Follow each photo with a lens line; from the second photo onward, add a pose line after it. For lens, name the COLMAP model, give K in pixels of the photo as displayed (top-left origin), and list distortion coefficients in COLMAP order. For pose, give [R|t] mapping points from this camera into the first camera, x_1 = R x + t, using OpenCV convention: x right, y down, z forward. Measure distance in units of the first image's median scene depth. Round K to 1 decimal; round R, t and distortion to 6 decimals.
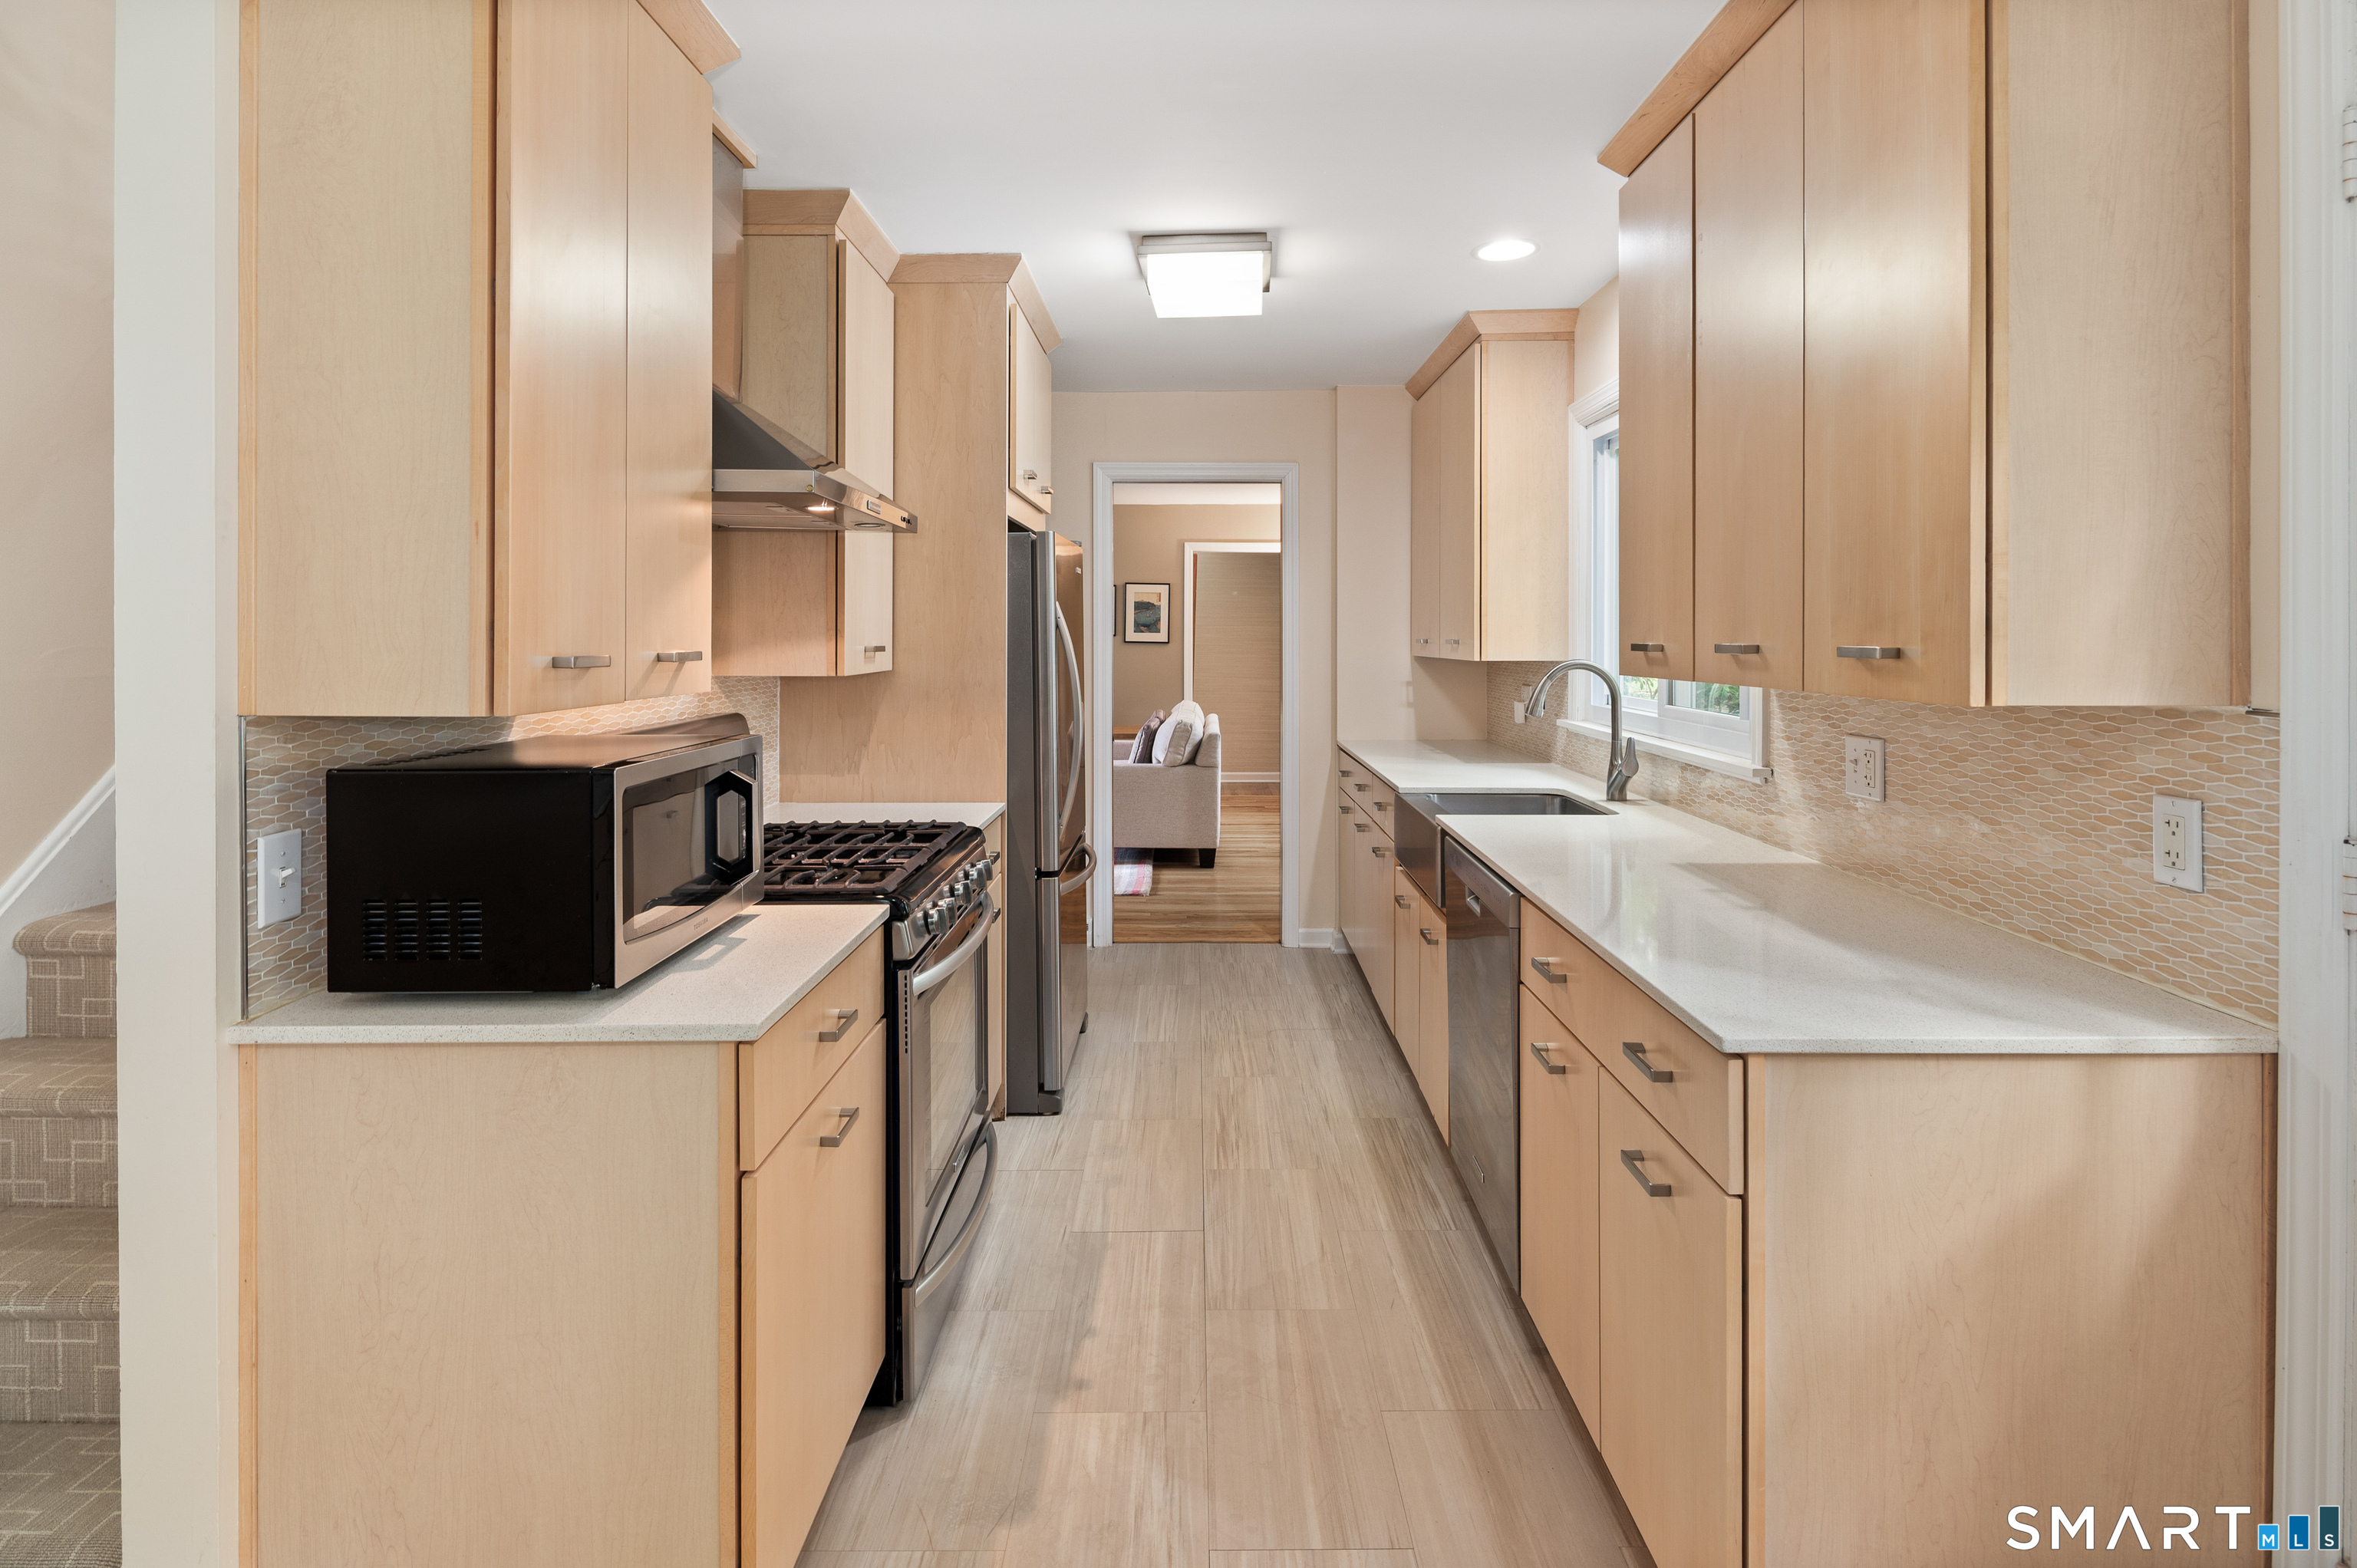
lens RADIAL K [[1160.9, 0, 1191.8], [0, 1160.9, 638.9], [0, 0, 1]] dist [0.001166, 0.000009]
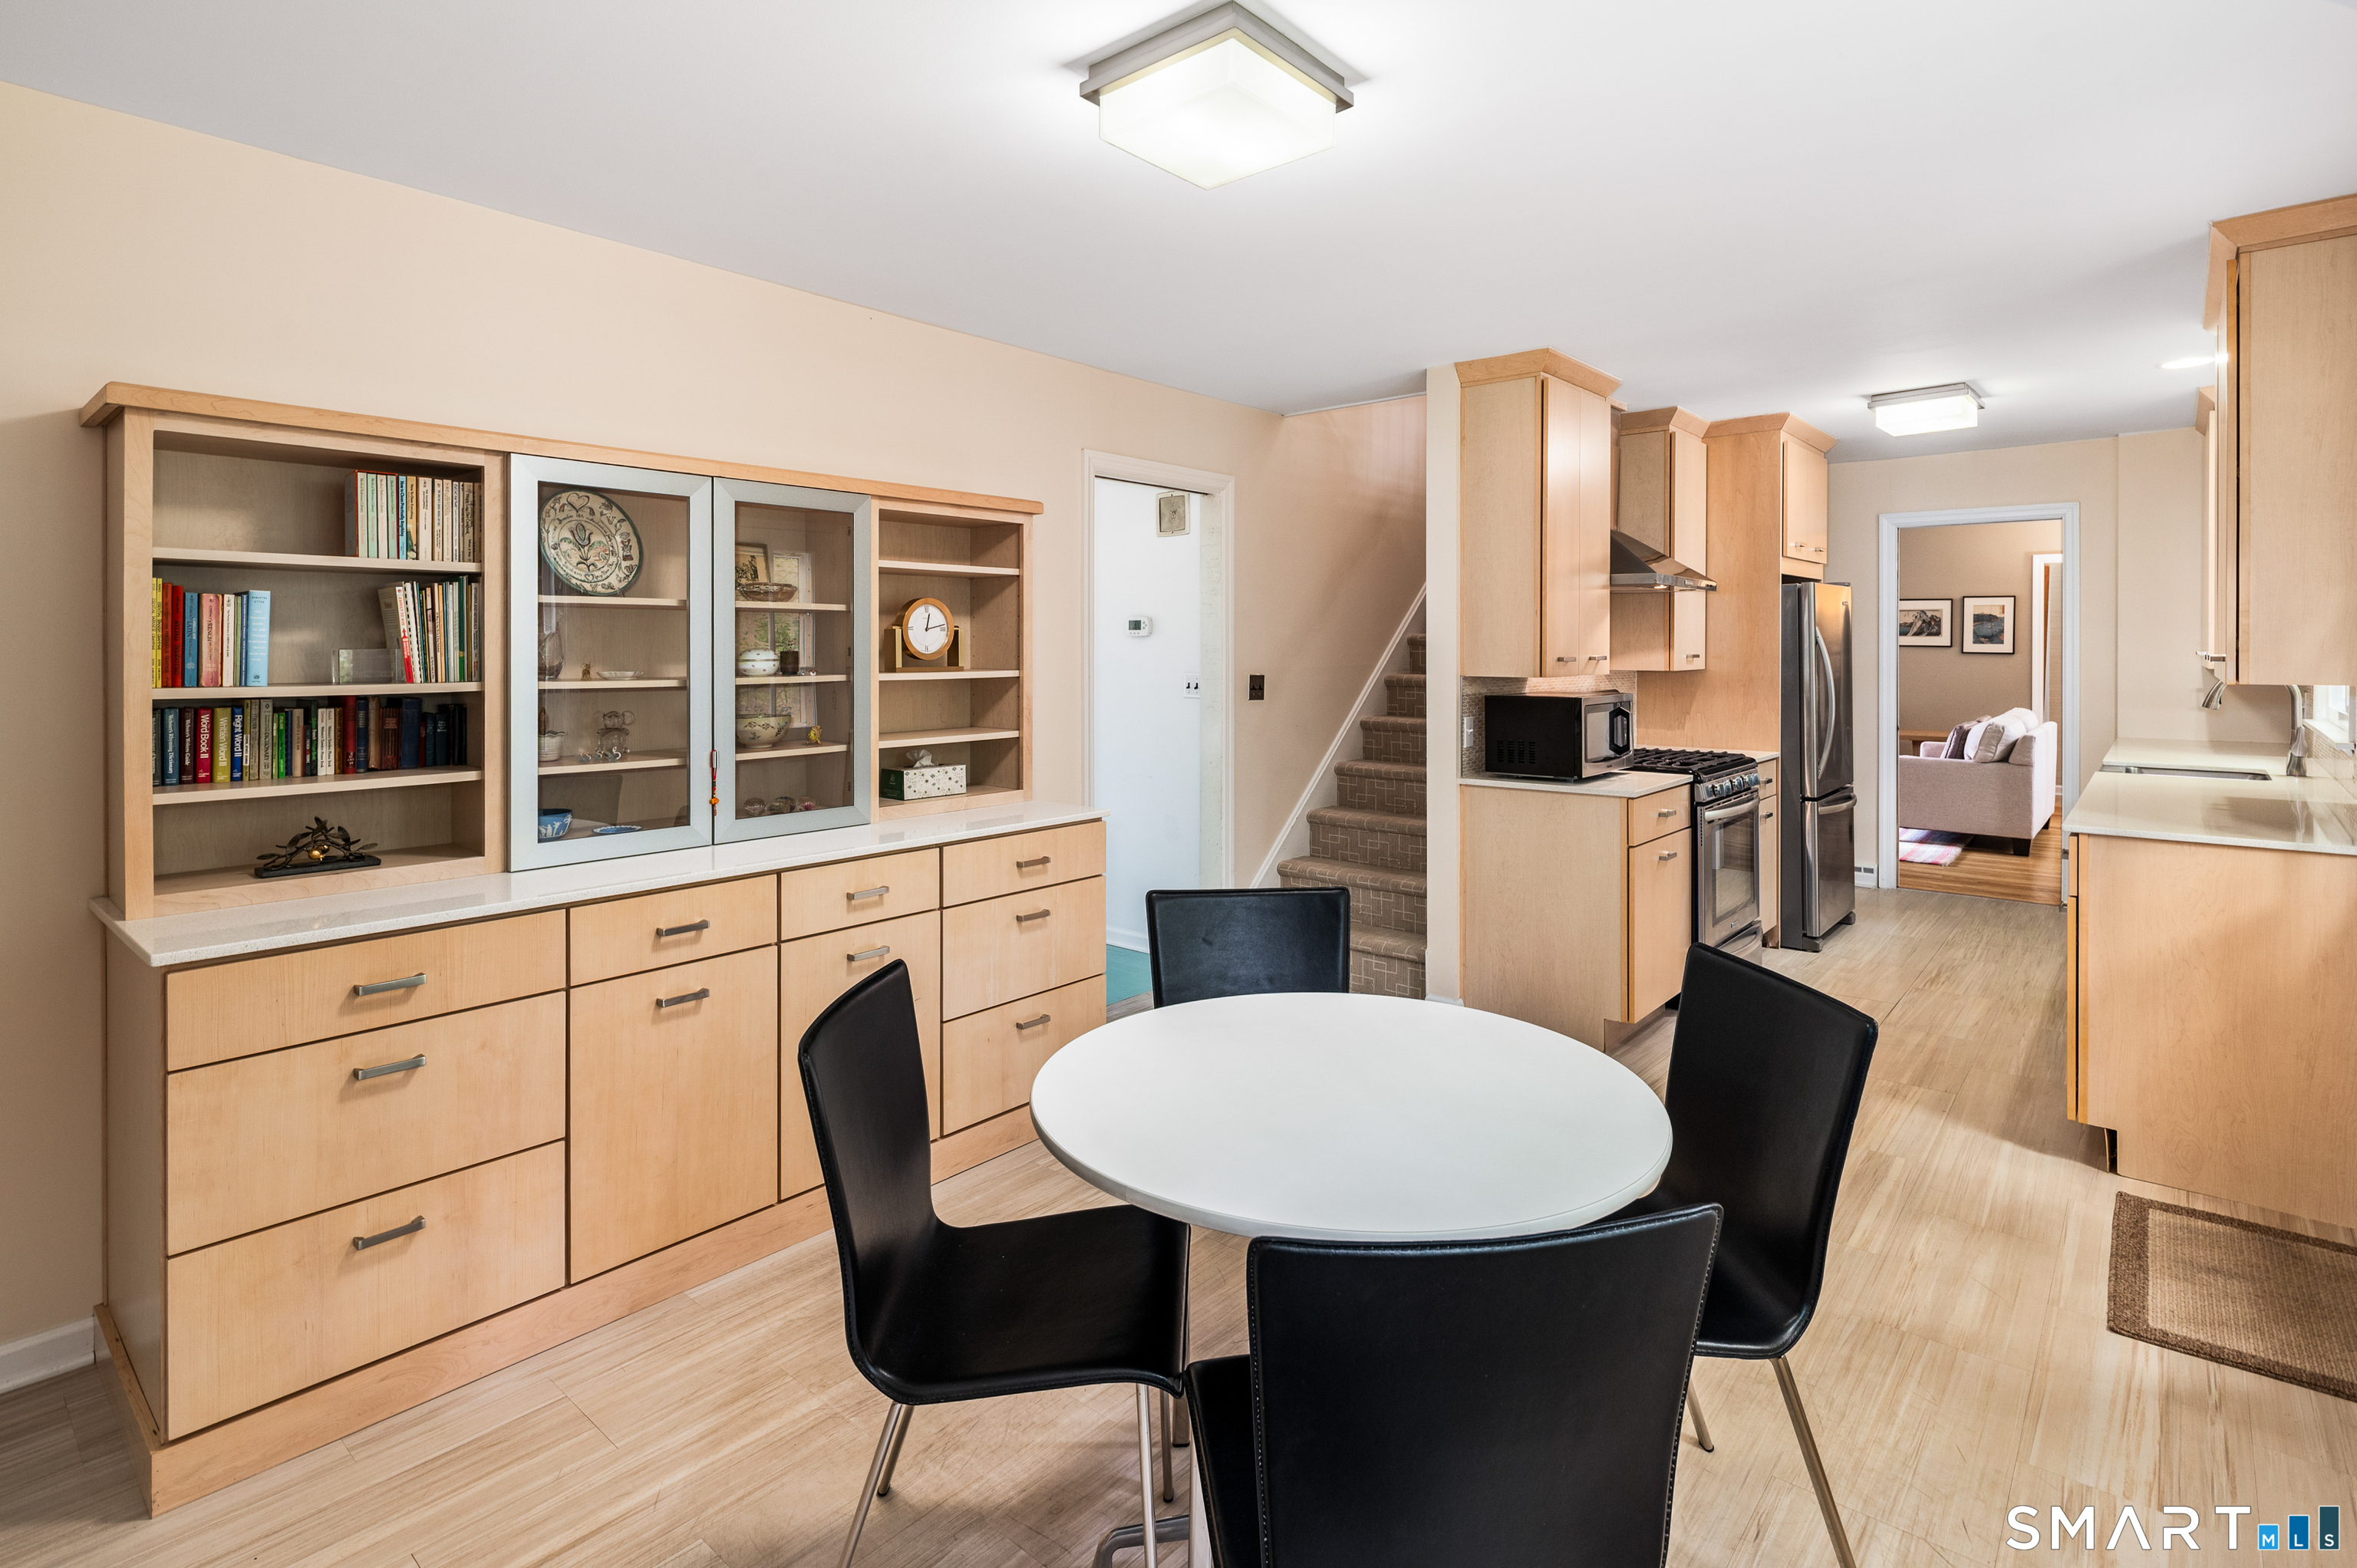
lens RADIAL K [[1148.6, 0, 1178.5], [0, 1148.6, 649.0], [0, 0, 1]] dist [0.000864, 0.000088]
pose [[0.758504, 0.002032, -0.651666, 0.267871], [-0.001649, 0.999998, 0.001198, -0.002548], [0.651667, 0.000166, 0.758506, -0.820888]]
